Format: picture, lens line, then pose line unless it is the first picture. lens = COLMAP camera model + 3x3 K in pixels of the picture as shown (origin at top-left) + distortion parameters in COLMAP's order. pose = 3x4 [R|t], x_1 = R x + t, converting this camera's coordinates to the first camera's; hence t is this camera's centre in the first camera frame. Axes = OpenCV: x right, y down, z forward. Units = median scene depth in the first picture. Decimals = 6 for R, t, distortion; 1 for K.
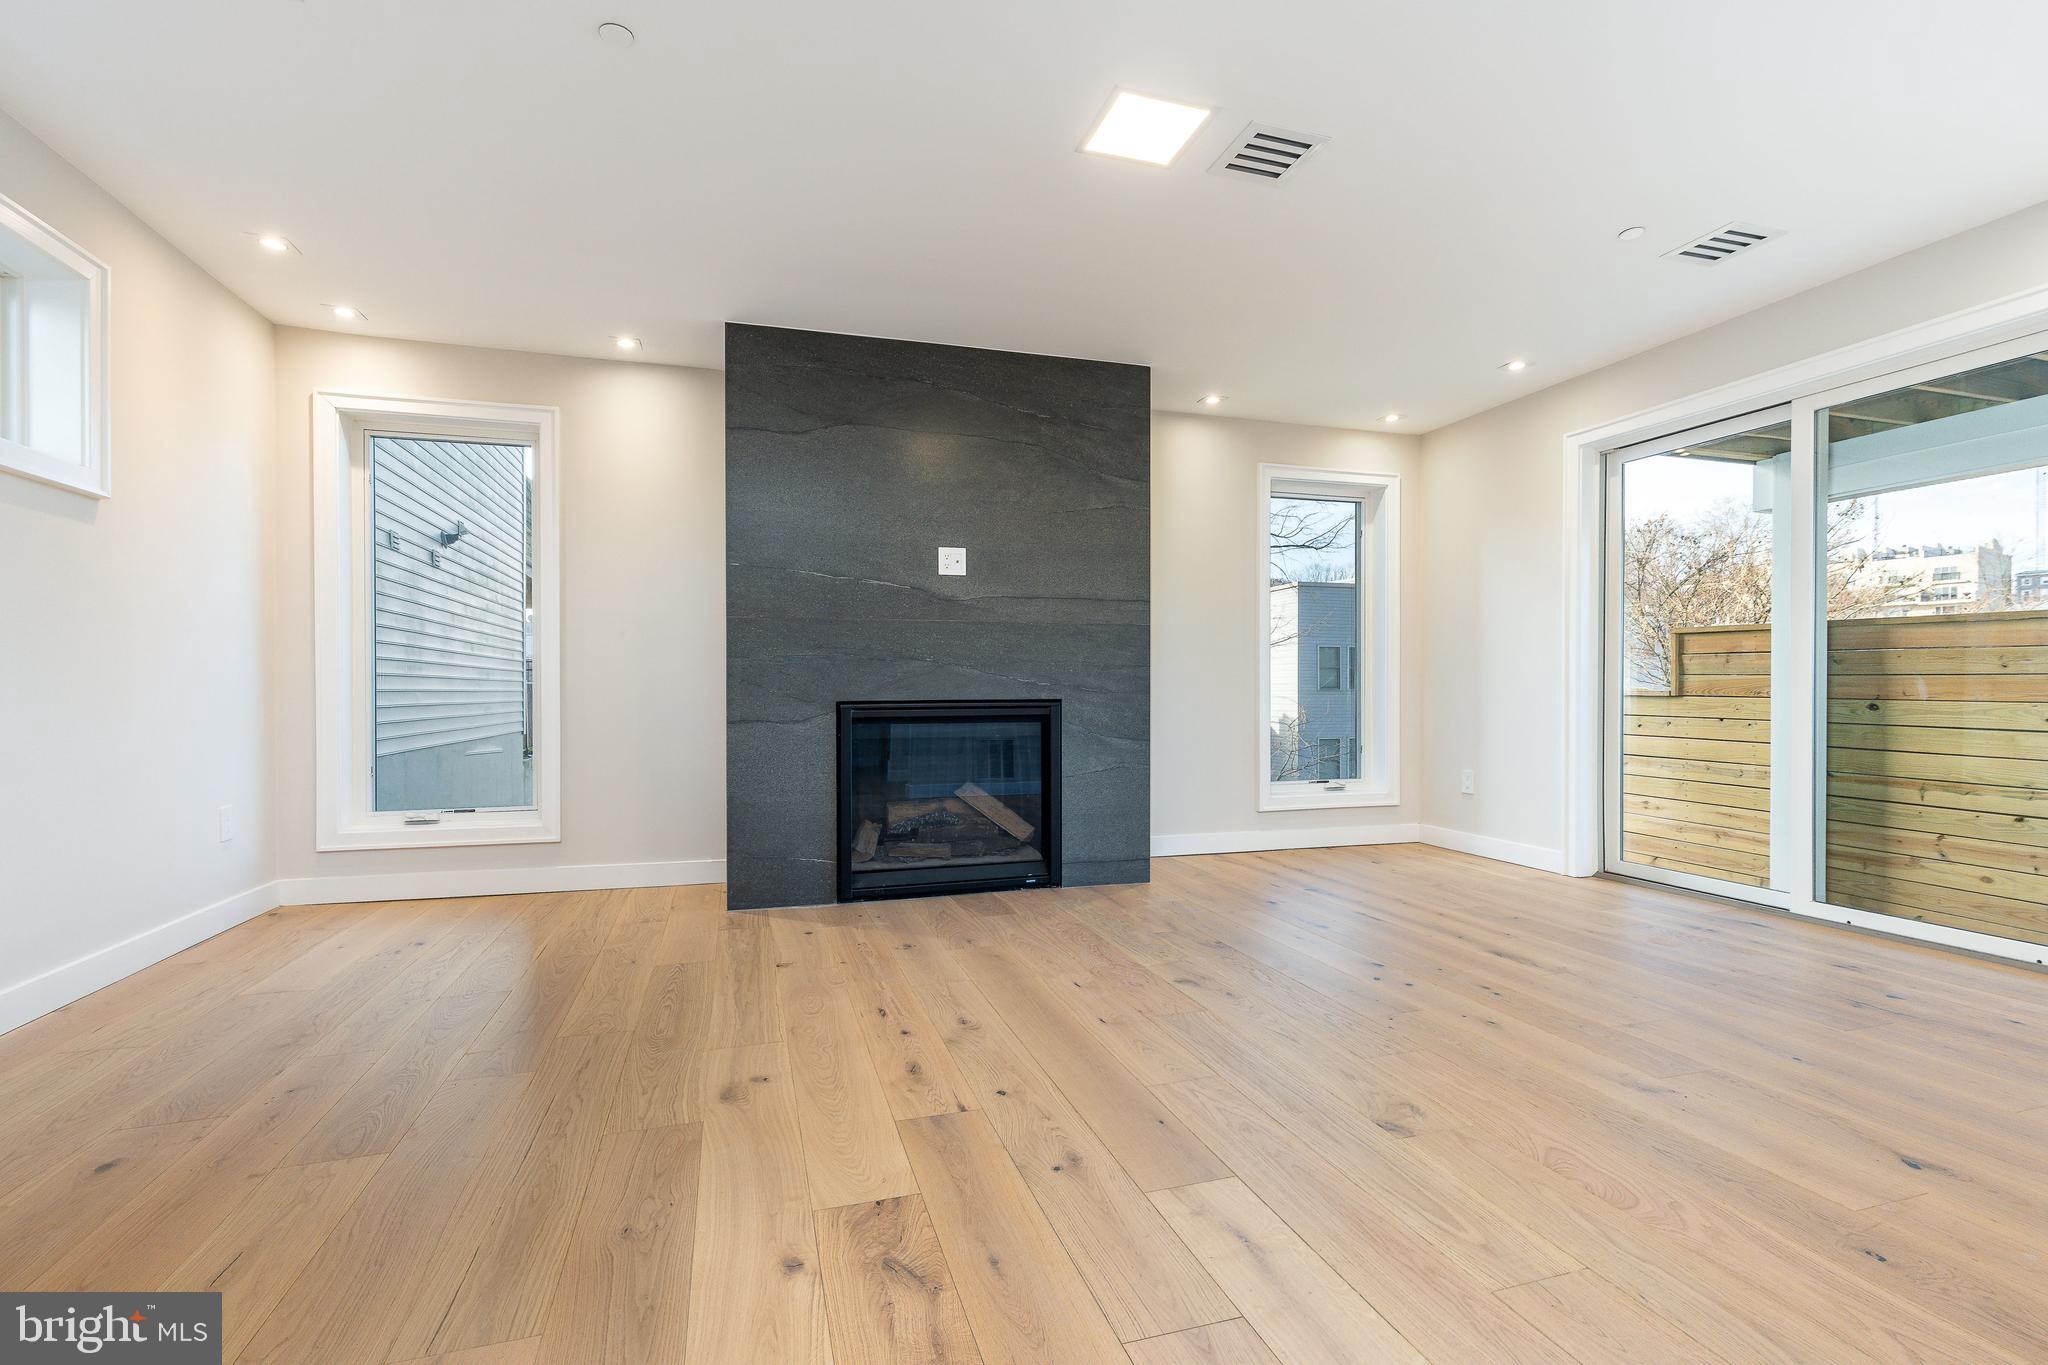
lens RADIAL K [[905.2, 0, 1024.4], [0, 905.2, 694.2], [0, 0, 1]] dist [0.019413, -0.011047]
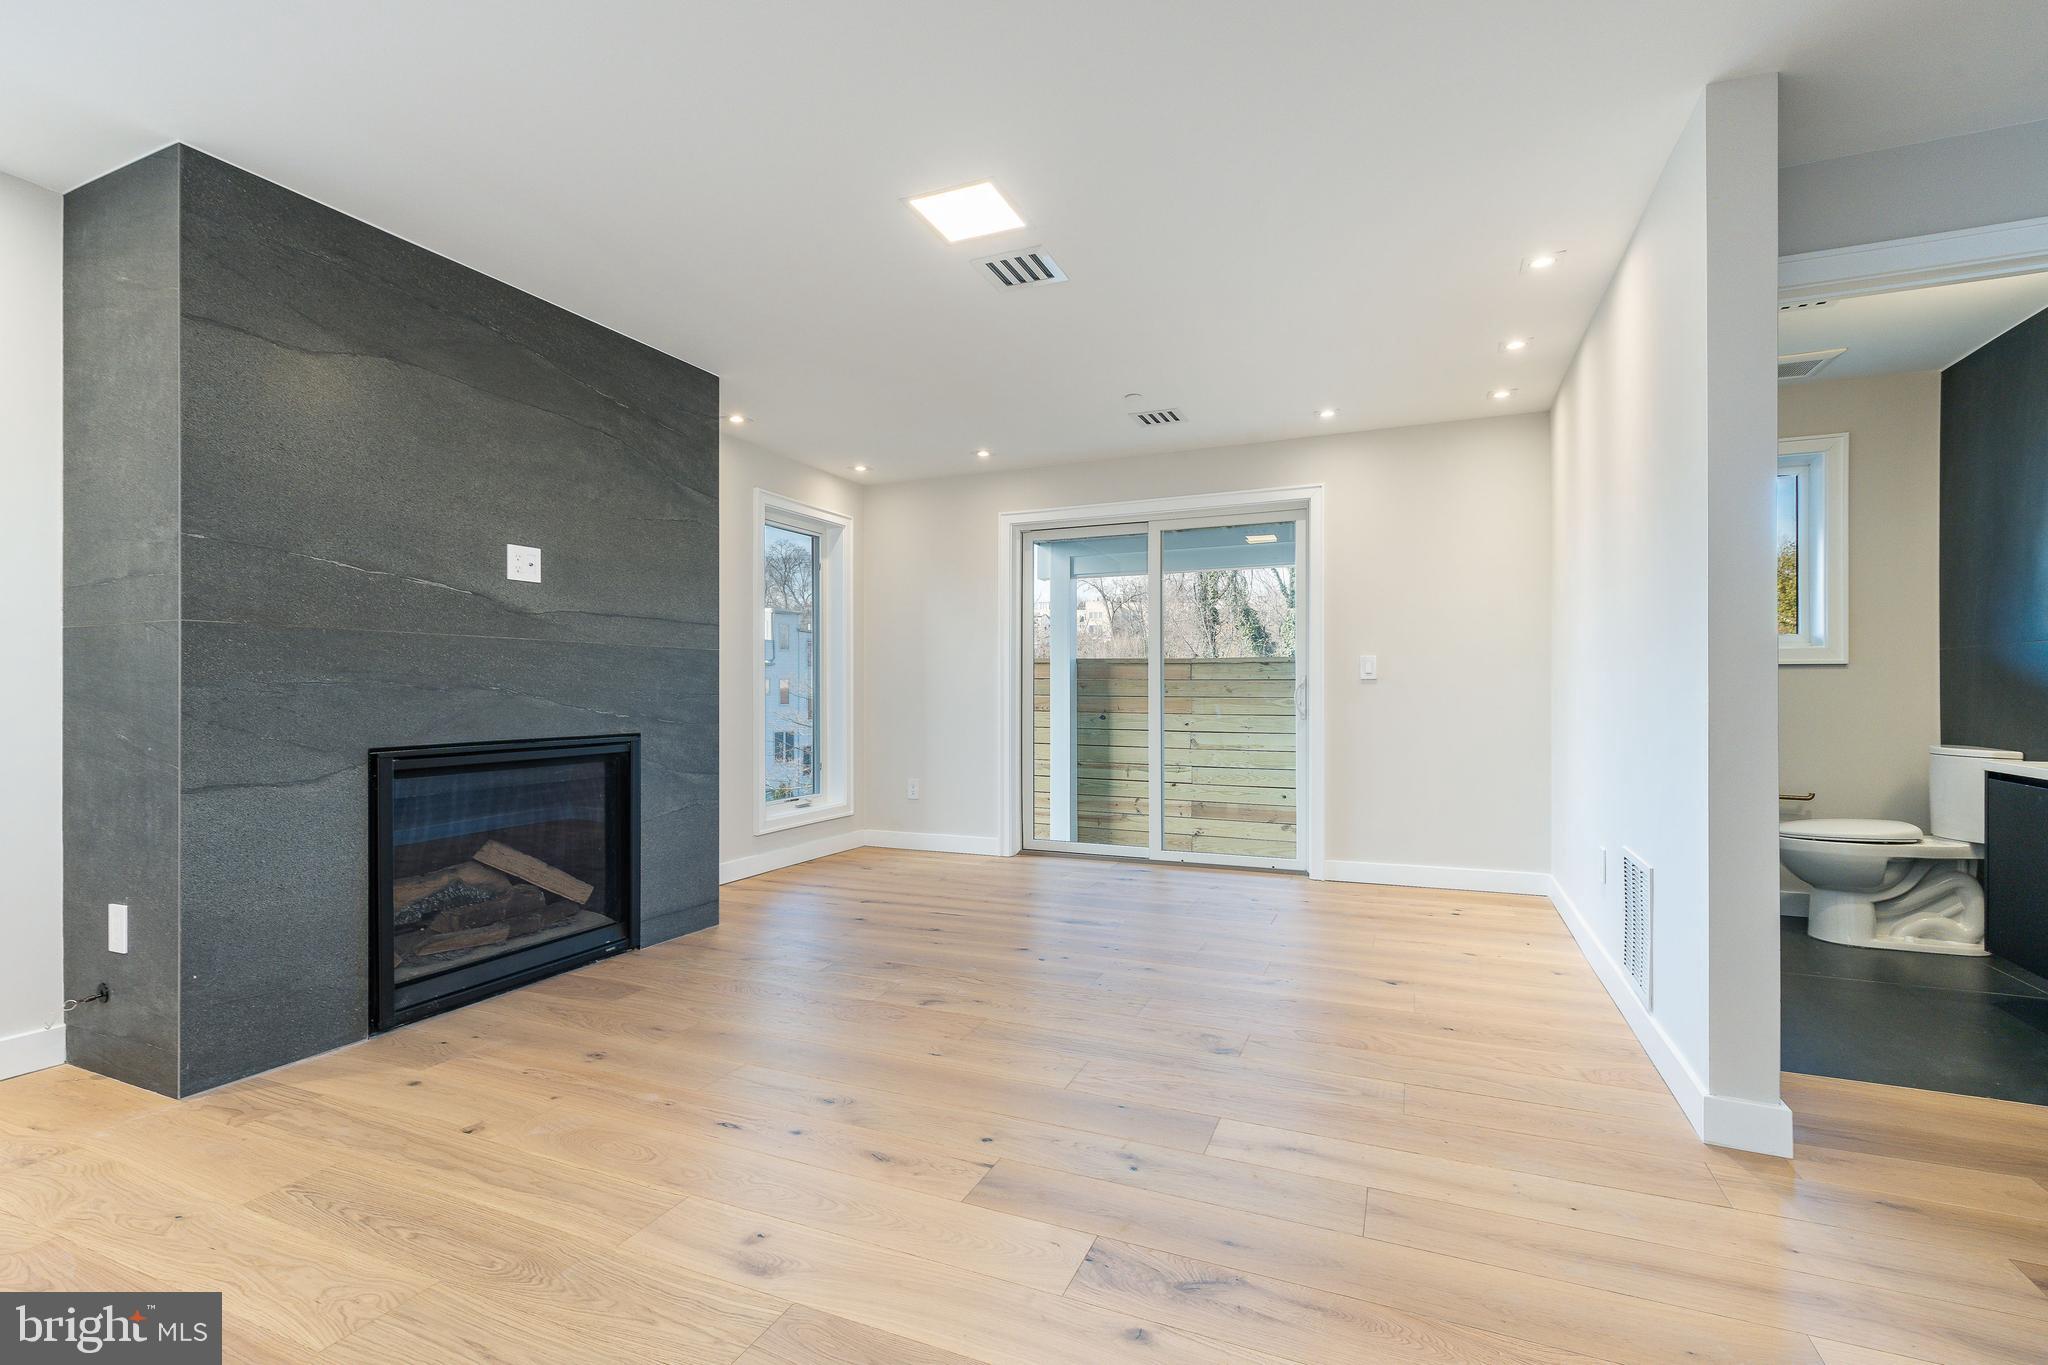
lens RADIAL K [[905.2, 0, 1024.4], [0, 905.2, 694.2], [0, 0, 1]] dist [0.019413, -0.011047]
pose [[0.658603, -0.000984, 0.752490, -0.374789], [0.004537, 0.999986, -0.002664, -0.028002], [-0.752477, 0.005168, 0.658598, 0.145150]]
